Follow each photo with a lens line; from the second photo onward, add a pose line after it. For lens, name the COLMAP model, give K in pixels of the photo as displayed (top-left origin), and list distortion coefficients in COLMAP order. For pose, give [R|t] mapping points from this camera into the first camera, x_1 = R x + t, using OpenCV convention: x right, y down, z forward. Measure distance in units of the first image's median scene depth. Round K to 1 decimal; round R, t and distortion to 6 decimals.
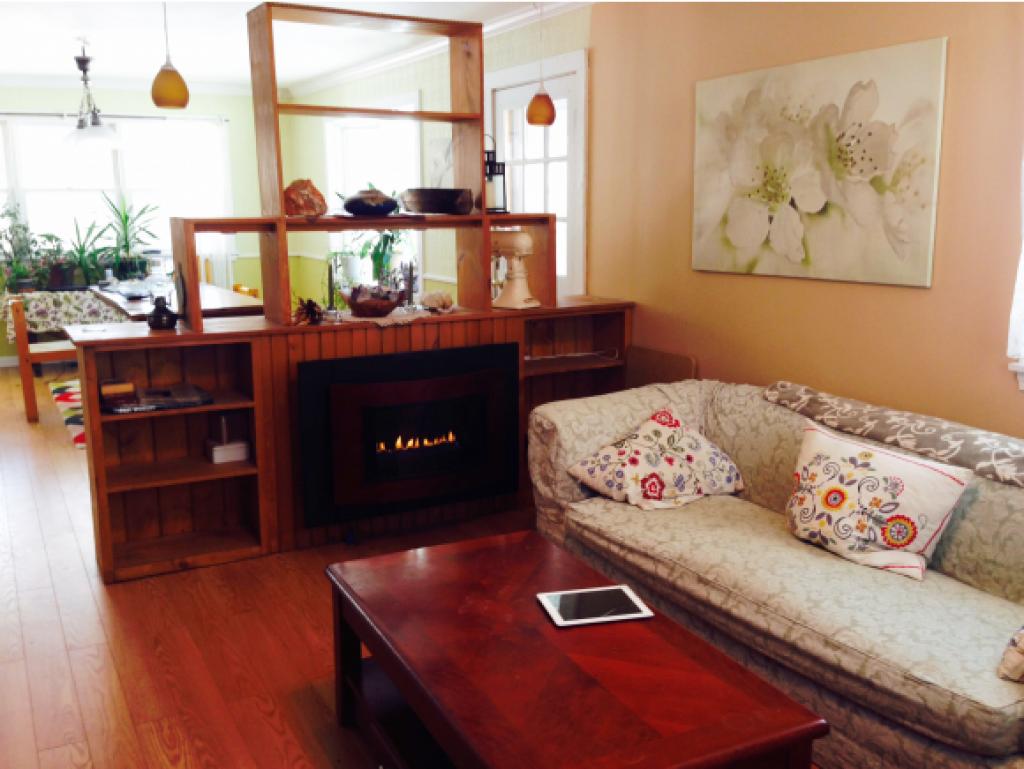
lens RADIAL K [[959.4, 0, 512.0], [0, 959.4, 384.5], [0, 0, 1]] dist [0.055288, -0.016255]
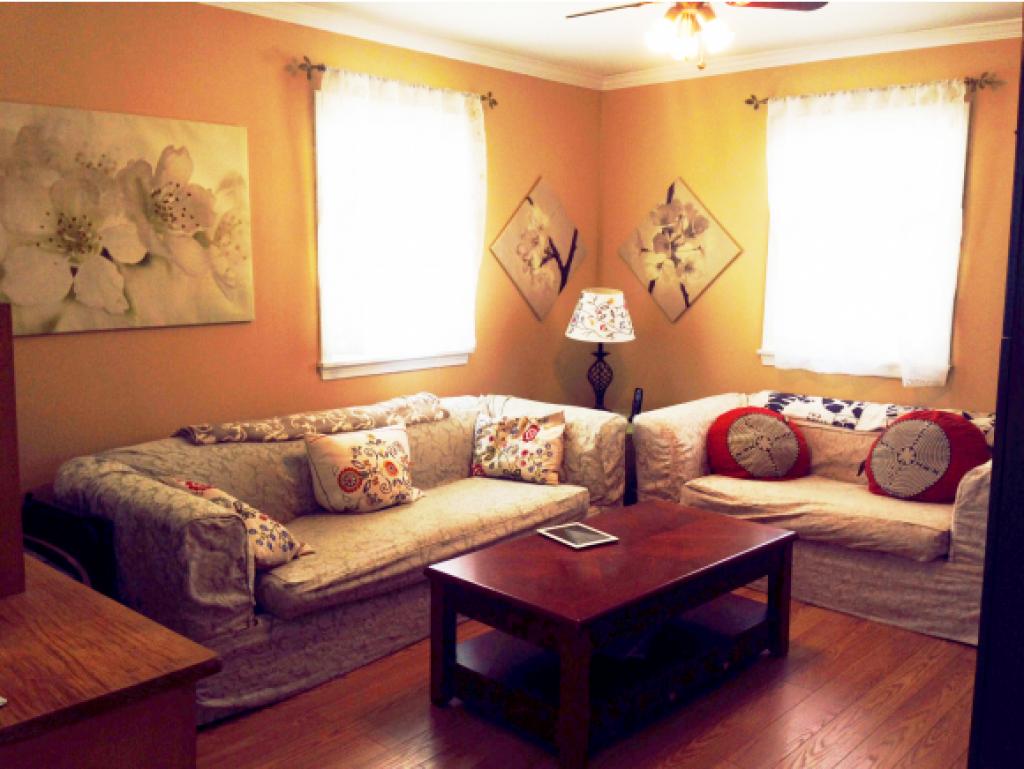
lens RADIAL K [[959.4, 0, 512.0], [0, 959.4, 384.5], [0, 0, 1]] dist [0.055288, -0.016255]
pose [[-0.333575, -0.133741, 0.933189, -0.820712], [0.165724, 0.966151, 0.197705, -0.199369], [-0.928043, 0.220601, -0.300120, 1.010619]]
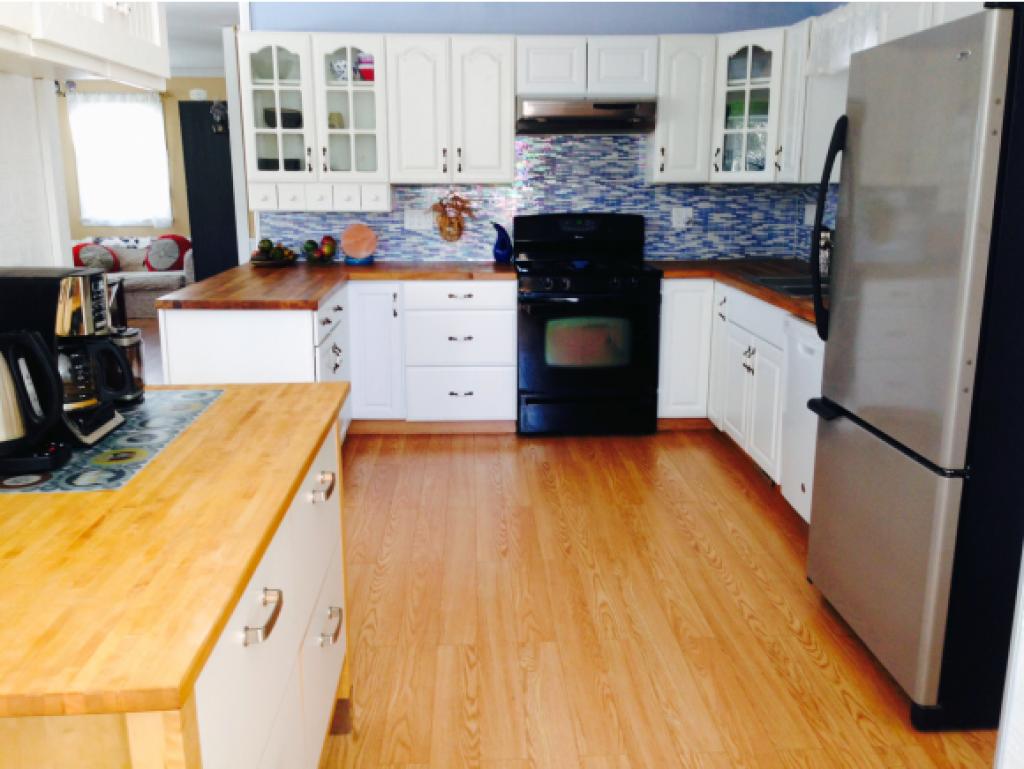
lens RADIAL K [[959.4, 0, 512.0], [0, 959.4, 384.5], [0, 0, 1]] dist [0.055288, -0.016255]
pose [[-0.898861, -0.090773, 0.428730, -2.177968], [0.083102, 0.925256, 0.370129, -0.434298], [-0.430283, 0.368323, -0.824133, 2.377808]]
